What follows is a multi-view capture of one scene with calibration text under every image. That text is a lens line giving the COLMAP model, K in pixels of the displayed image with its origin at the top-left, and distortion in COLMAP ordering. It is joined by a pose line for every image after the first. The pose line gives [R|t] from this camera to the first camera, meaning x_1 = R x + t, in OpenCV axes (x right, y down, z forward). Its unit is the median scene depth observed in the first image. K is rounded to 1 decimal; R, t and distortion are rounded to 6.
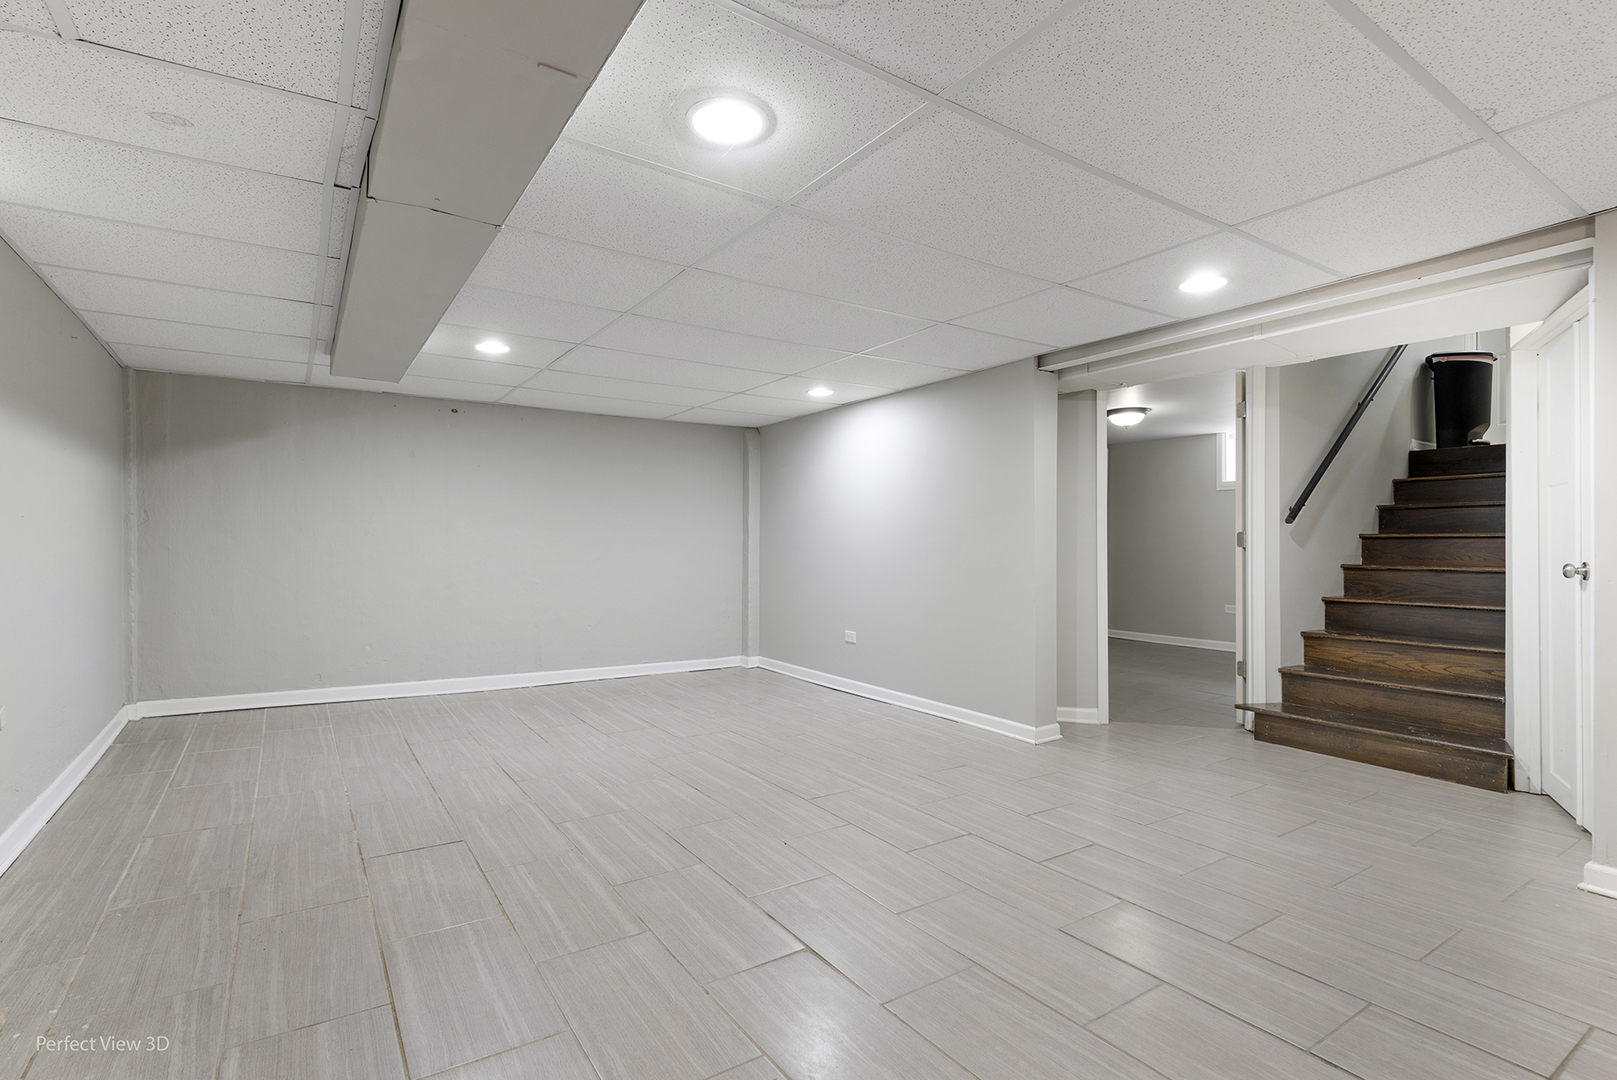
lens RADIAL K [[782.1, 0, 804.2], [0, 782.1, 538.7], [0, 0, 1]] dist [-0.001458, -0.000326]
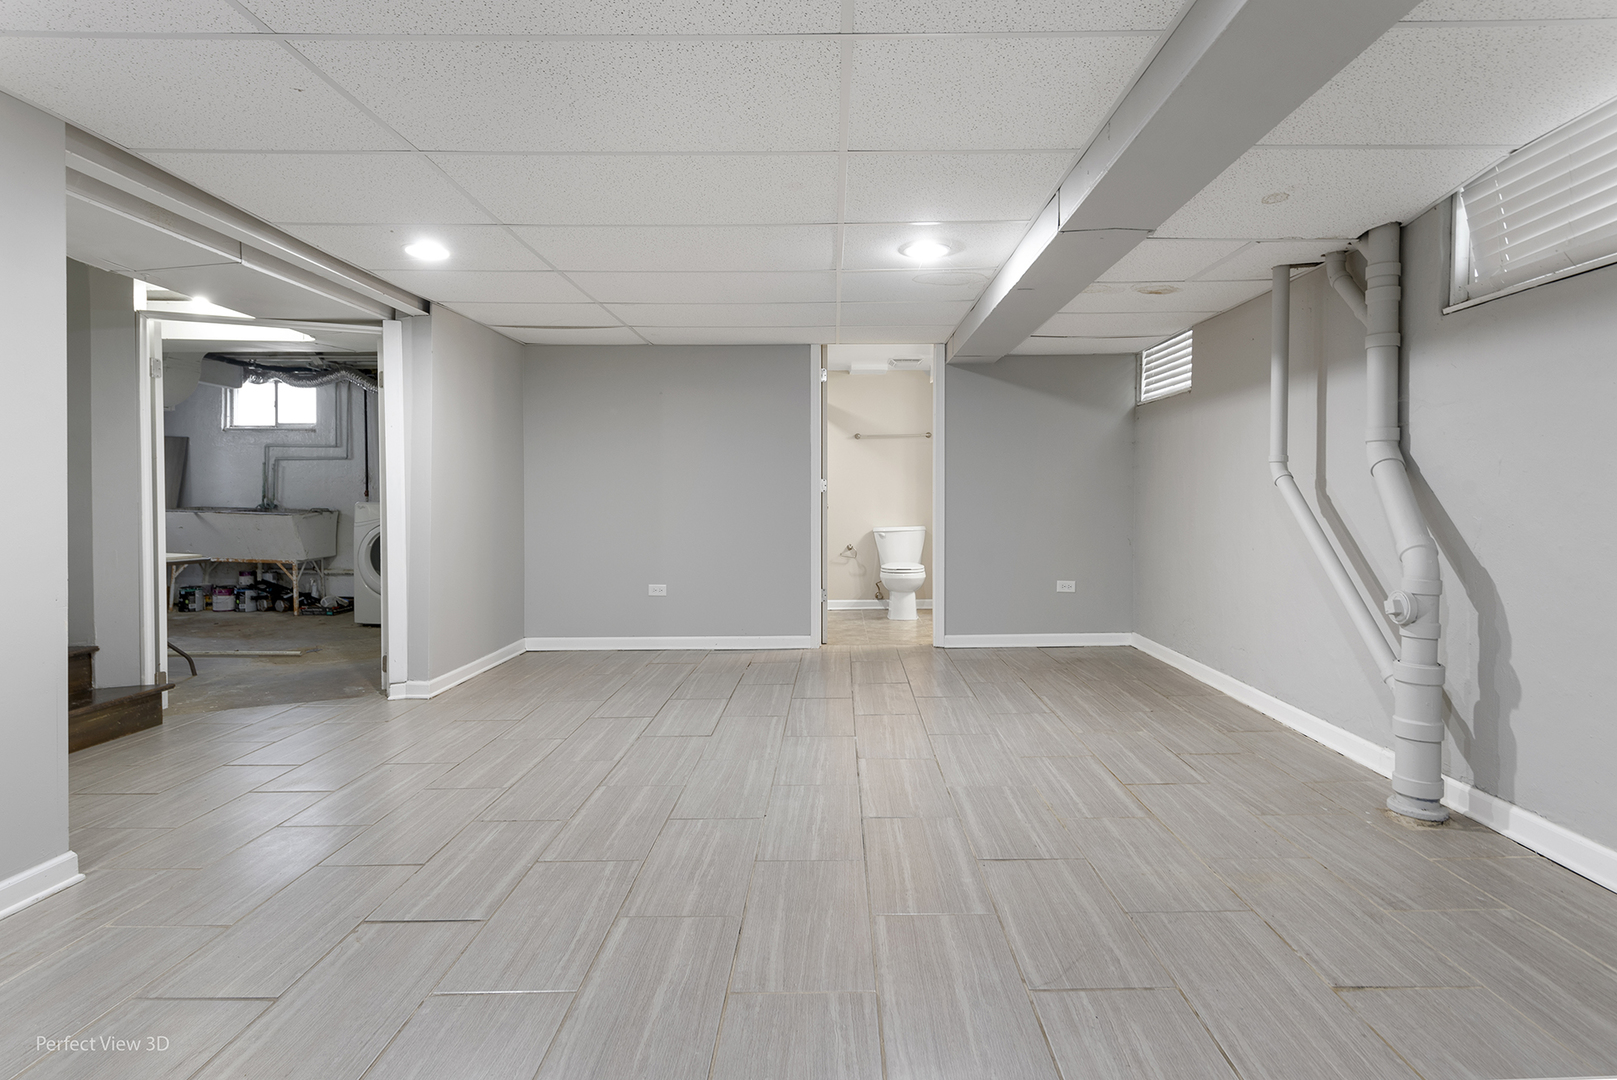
lens RADIAL K [[814.3, 0, 824.5], [0, 814.3, 507.4], [0, 0, 1]] dist [0.005738, -0.000255]
pose [[-0.826642, -0.004746, 0.562707, -0.594184], [0.000719, 0.999955, 0.009489, 0.016503], [-0.562727, 0.008248, -0.826602, 1.675897]]
